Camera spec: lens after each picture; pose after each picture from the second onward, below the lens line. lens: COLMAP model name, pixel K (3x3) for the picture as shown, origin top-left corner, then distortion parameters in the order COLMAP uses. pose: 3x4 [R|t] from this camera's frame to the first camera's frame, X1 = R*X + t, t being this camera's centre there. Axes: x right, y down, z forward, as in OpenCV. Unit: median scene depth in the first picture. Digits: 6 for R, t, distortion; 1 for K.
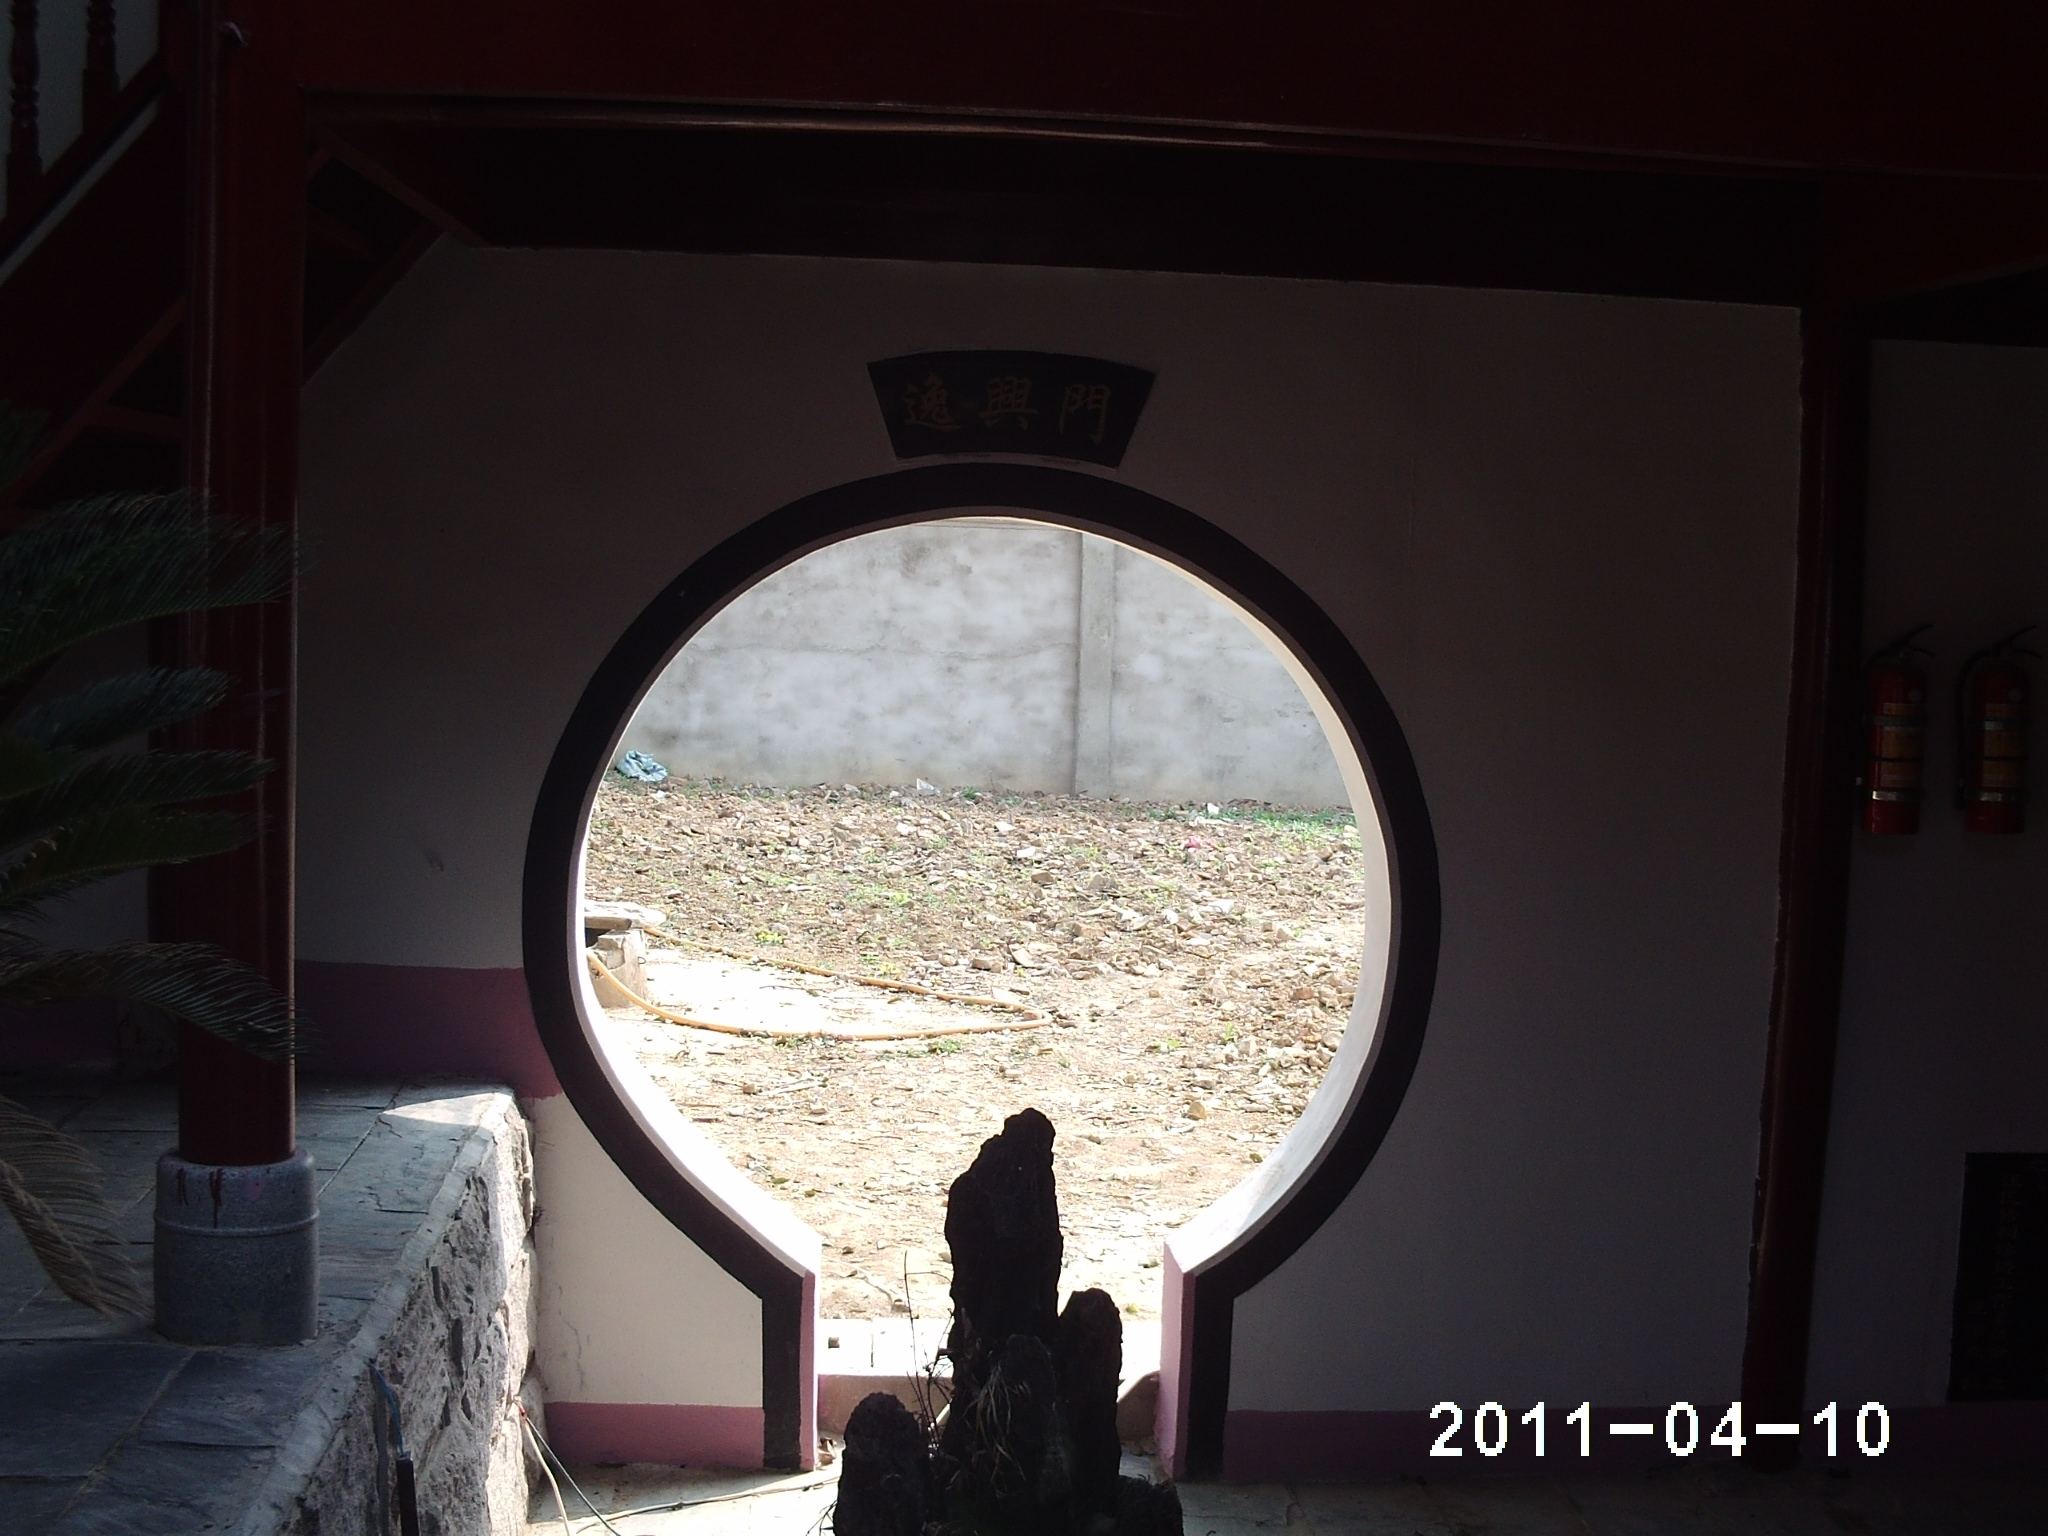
lens RADIAL K [[2855.6, 0, 1024.0], [0, 2855.6, 768.0], [0, 0, 1]] dist [-0.189245, 0.454215]
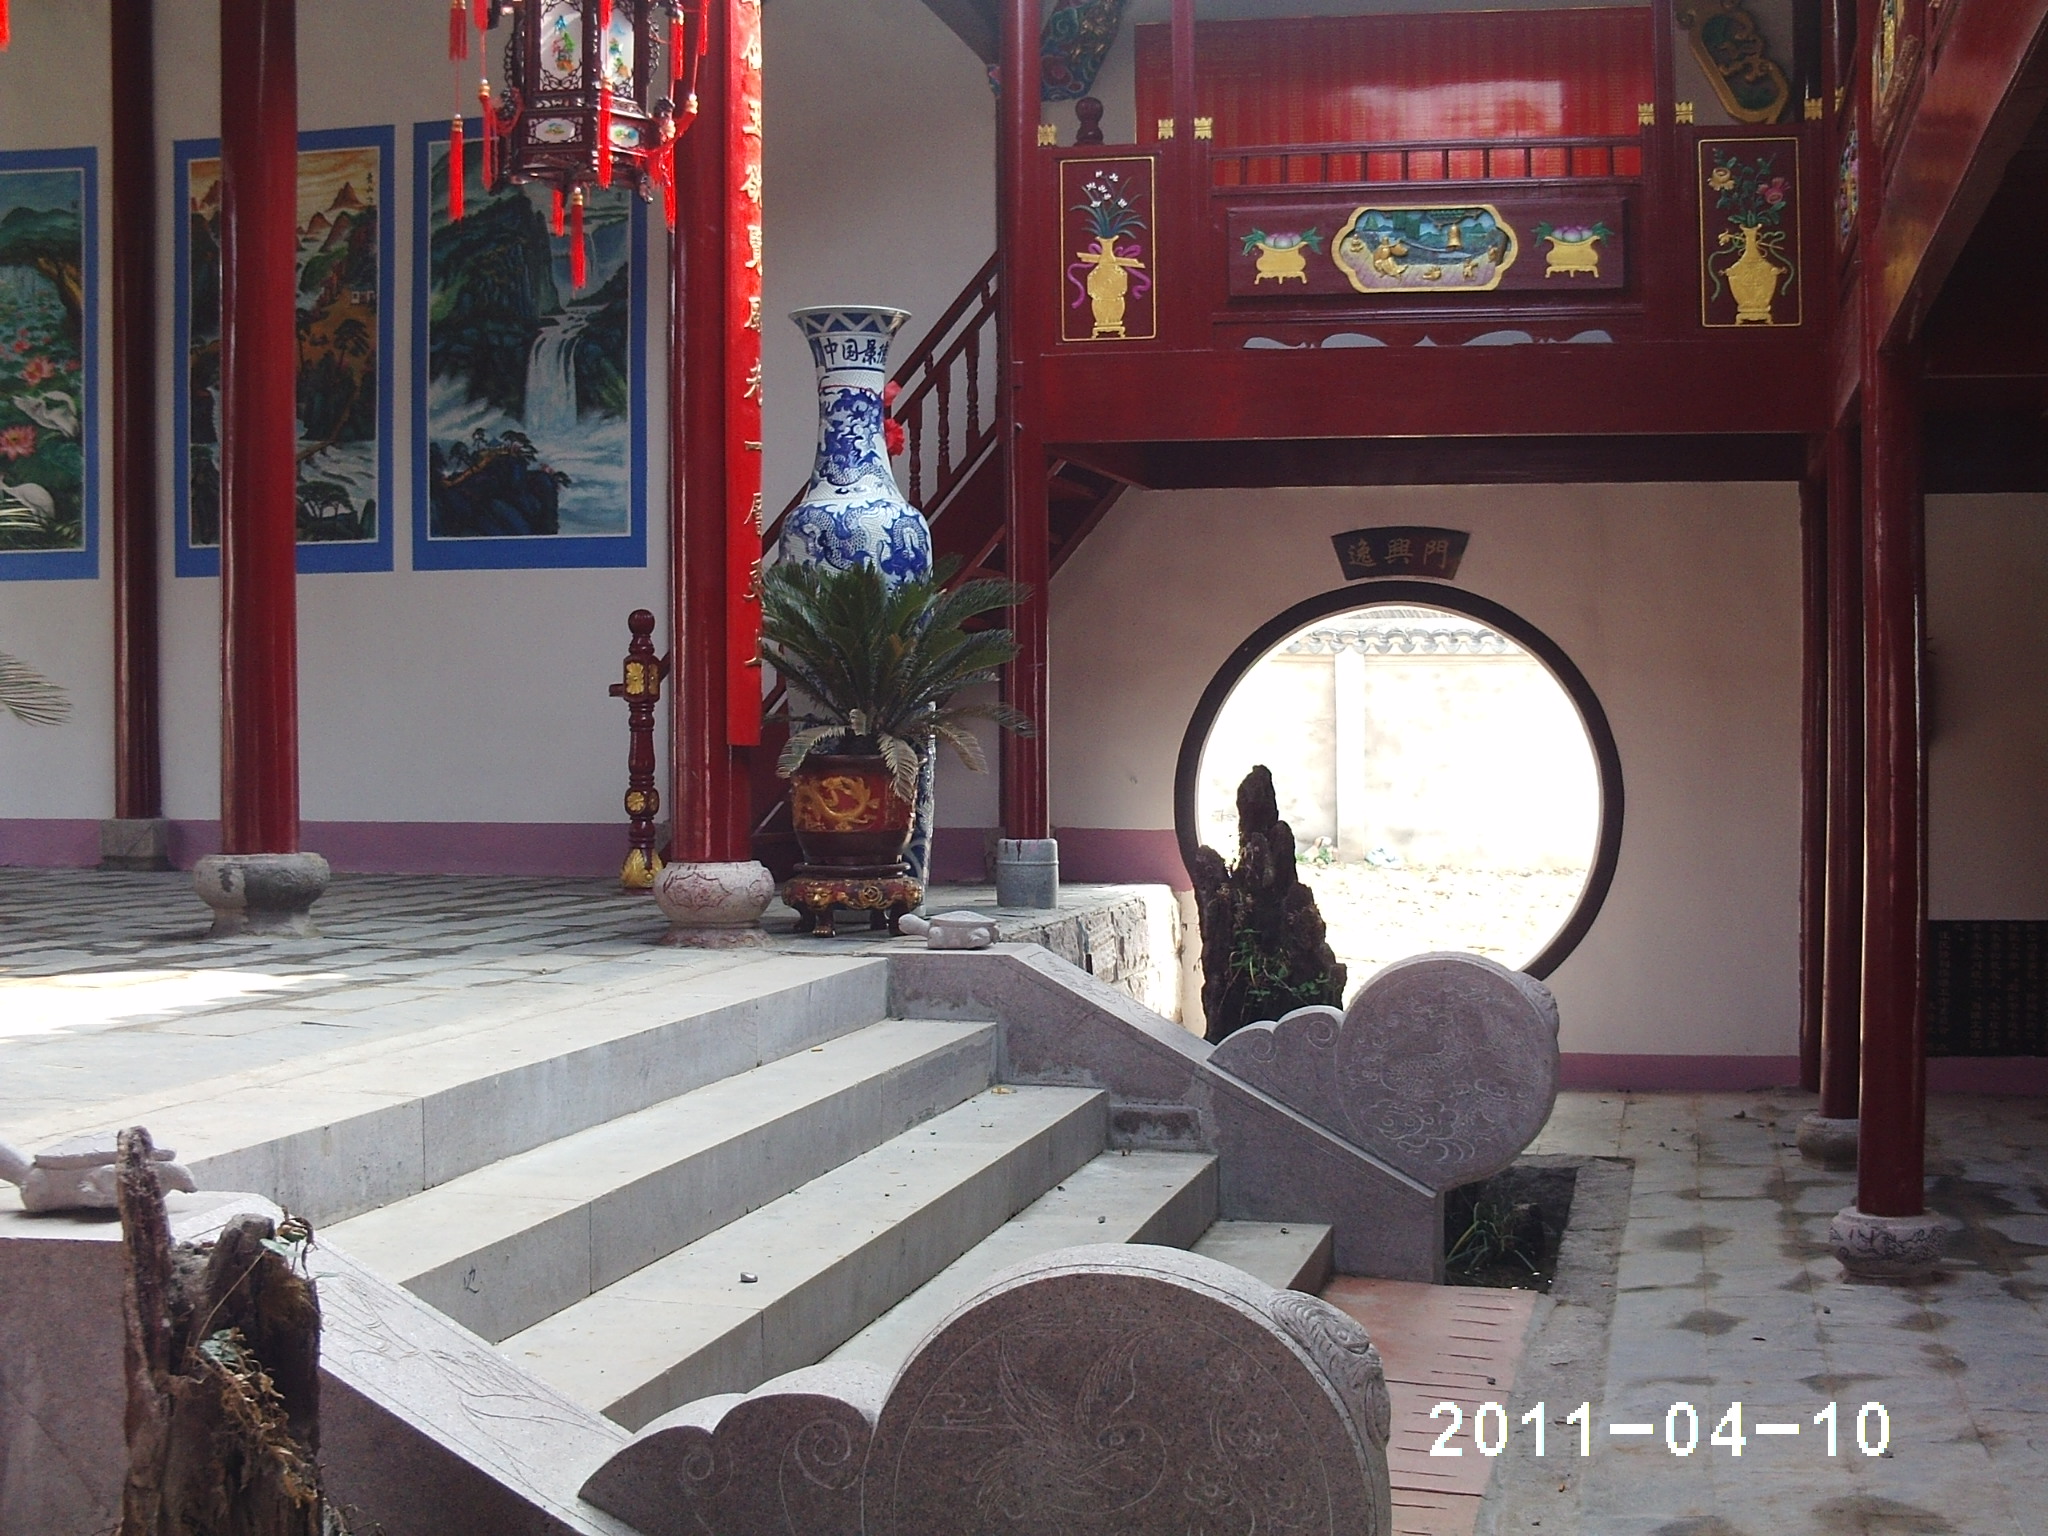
lens RADIAL K [[2855.6, 0, 1024.0], [0, 2855.6, 768.0], [0, 0, 1]] dist [-0.189245, 0.454215]
pose [[0.955367, -0.030597, -0.293832, 0.336244], [0.010308, 0.997469, -0.070350, 0.170672], [0.295240, 0.064181, 0.953265, -1.035976]]
